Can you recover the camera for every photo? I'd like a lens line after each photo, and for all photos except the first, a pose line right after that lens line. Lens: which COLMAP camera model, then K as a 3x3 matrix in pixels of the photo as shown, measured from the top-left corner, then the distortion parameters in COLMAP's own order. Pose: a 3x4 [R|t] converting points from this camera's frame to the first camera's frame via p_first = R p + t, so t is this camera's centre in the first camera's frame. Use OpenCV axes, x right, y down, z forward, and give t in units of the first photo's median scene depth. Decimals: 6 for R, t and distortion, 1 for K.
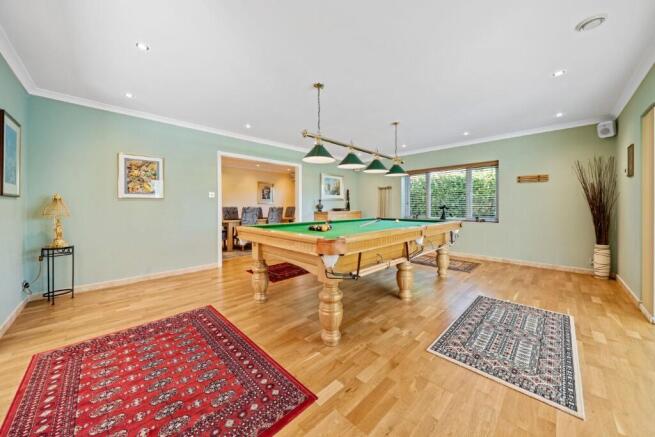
lens RADIAL K [[228.4, 0, 329.0], [0, 228.4, 211.1], [0, 0, 1]] dist [-0.000294, -0.000021]
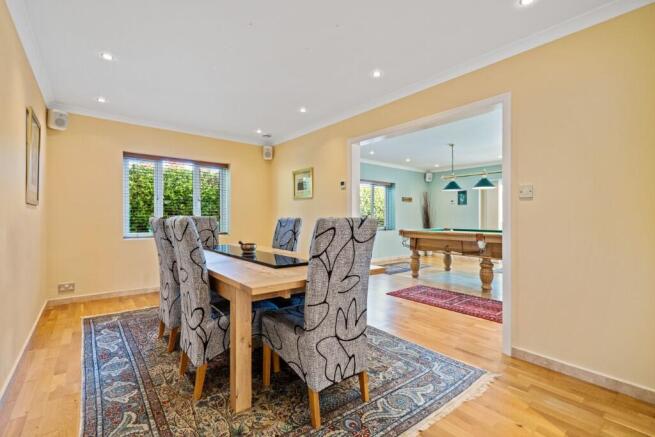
lens RADIAL K [[304.2, 0, 327.5], [0, 304.2, 218.5], [0, 0, 1]] dist [0.000623, 0.000070]
pose [[0.107981, -0.008417, 0.994117, -1.196124], [-0.000423, 0.999964, 0.008512, -0.031354], [-0.994153, -0.001339, 0.107973, 1.331673]]
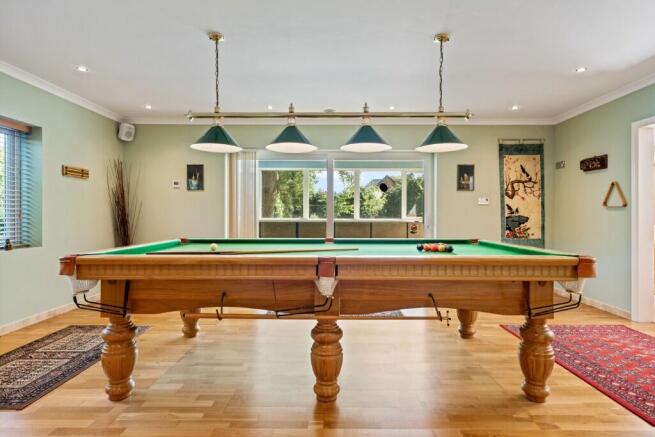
lens RADIAL K [[375.2, 0, 328.1], [0, 375.2, 213.7], [0, 0, 1]] dist [-0.000550, 0.000387]
pose [[-0.694878, -0.002097, 0.719125, -0.372252], [-0.003433, 0.999994, -0.000402, -0.026739], [-0.719119, -0.002748, -0.694881, 1.246199]]
